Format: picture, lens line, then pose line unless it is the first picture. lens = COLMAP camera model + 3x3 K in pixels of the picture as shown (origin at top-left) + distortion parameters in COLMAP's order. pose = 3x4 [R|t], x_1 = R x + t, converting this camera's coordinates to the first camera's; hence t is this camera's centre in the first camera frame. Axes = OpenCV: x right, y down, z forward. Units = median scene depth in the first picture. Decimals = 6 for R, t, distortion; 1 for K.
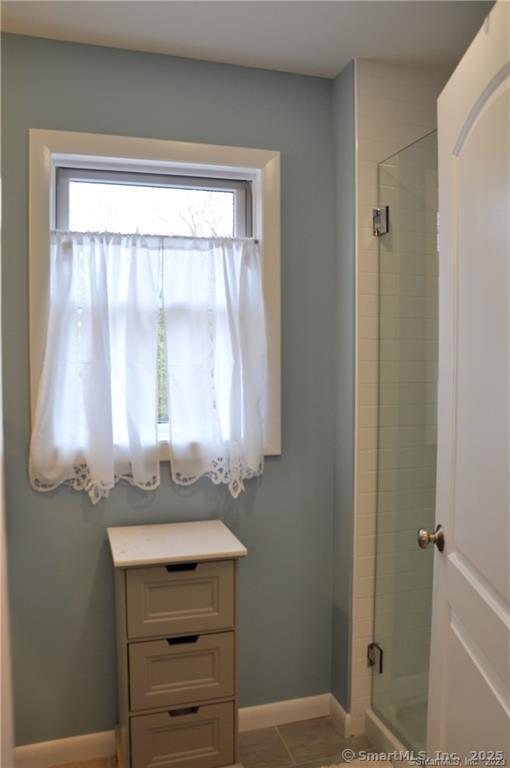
lens RADIAL K [[608.8, 0, 255.0], [0, 608.8, 384.0], [0, 0, 1]] dist [-0.155555, 0.132825]
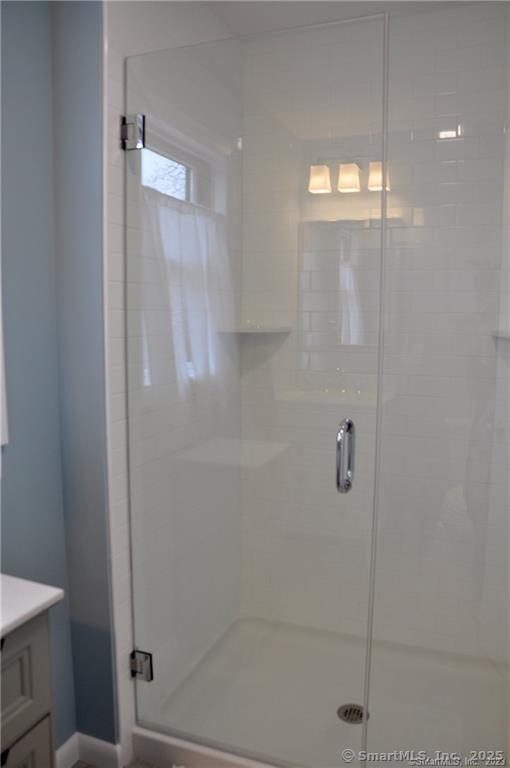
lens RADIAL K [[608.8, 0, 255.0], [0, 608.8, 384.0], [0, 0, 1]] dist [-0.155555, 0.132825]
pose [[0.625986, -0.086254, 0.775050, -0.315956], [0.028346, 0.995724, 0.087918, -0.005618], [-0.779319, -0.033066, 0.625754, 0.364714]]
